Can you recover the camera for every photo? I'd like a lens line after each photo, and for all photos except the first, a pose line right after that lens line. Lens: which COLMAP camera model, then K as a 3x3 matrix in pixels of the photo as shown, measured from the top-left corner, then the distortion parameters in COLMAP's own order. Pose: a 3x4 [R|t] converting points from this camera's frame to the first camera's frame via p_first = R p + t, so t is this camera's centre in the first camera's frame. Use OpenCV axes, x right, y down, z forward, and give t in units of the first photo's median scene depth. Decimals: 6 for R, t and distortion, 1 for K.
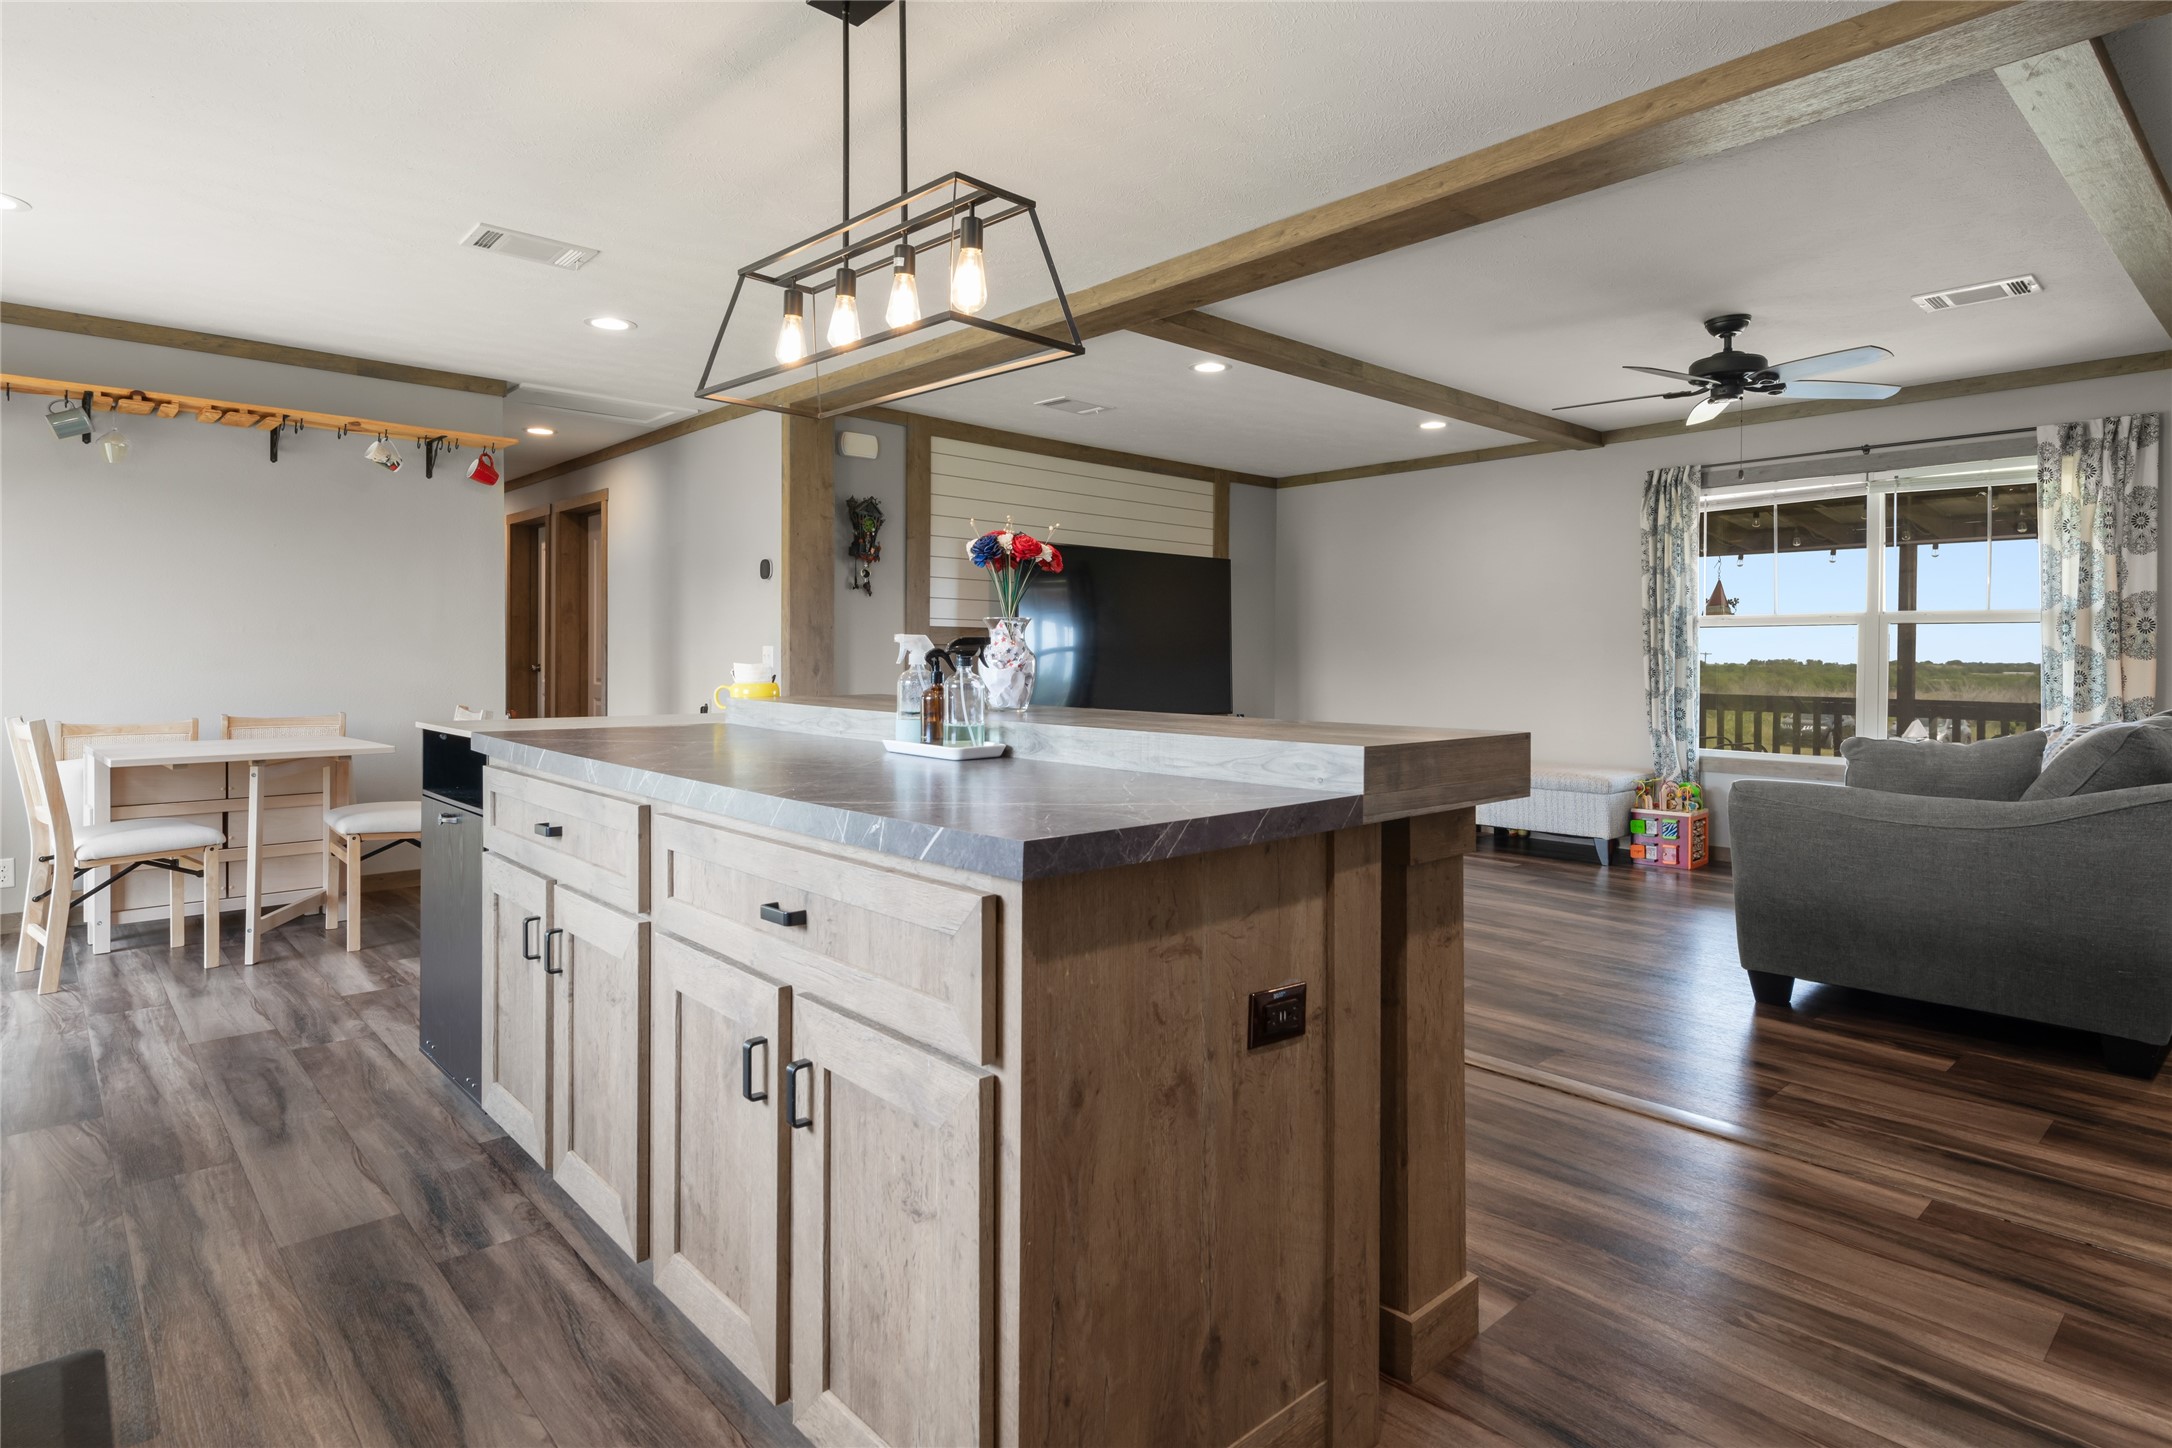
lens RADIAL K [[1146.8, 0, 1091.3], [0, 1146.8, 666.1], [0, 0, 1]] dist [0.017727, -0.001211]
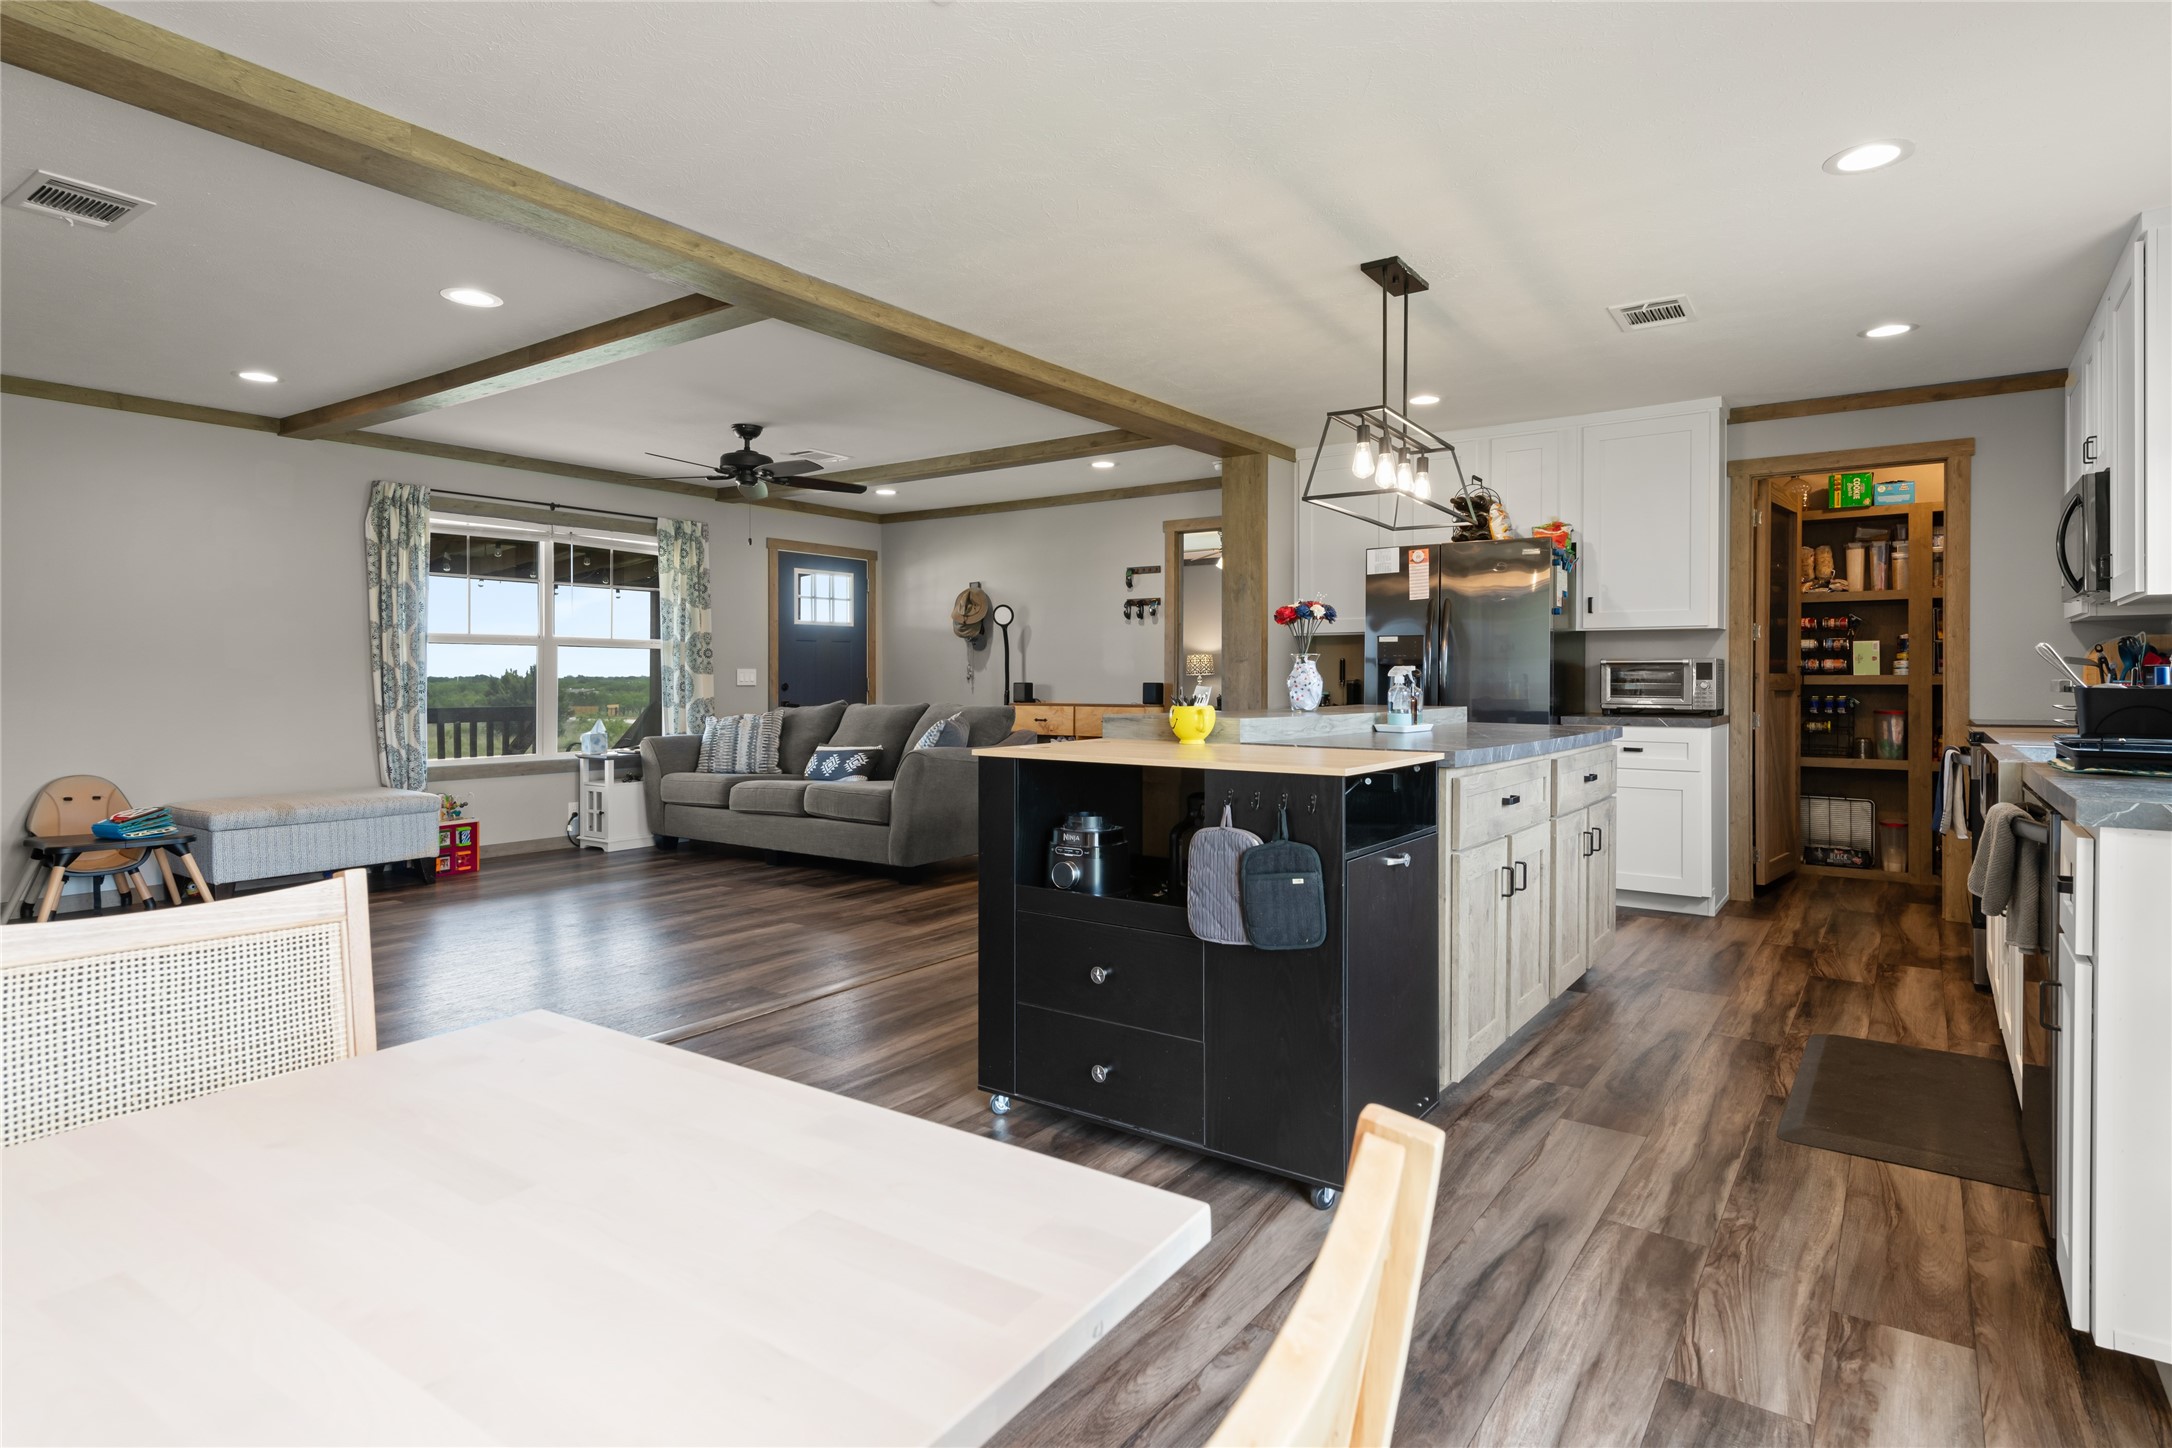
lens RADIAL K [[1146.8, 0, 1091.3], [0, 1146.8, 666.1], [0, 0, 1]] dist [0.017727, -0.001211]
pose [[-0.204627, 0.005019, 0.978827, -0.857134], [0.002298, 0.999987, -0.004647, -0.008982], [-0.978837, 0.001299, -0.204636, 0.872102]]
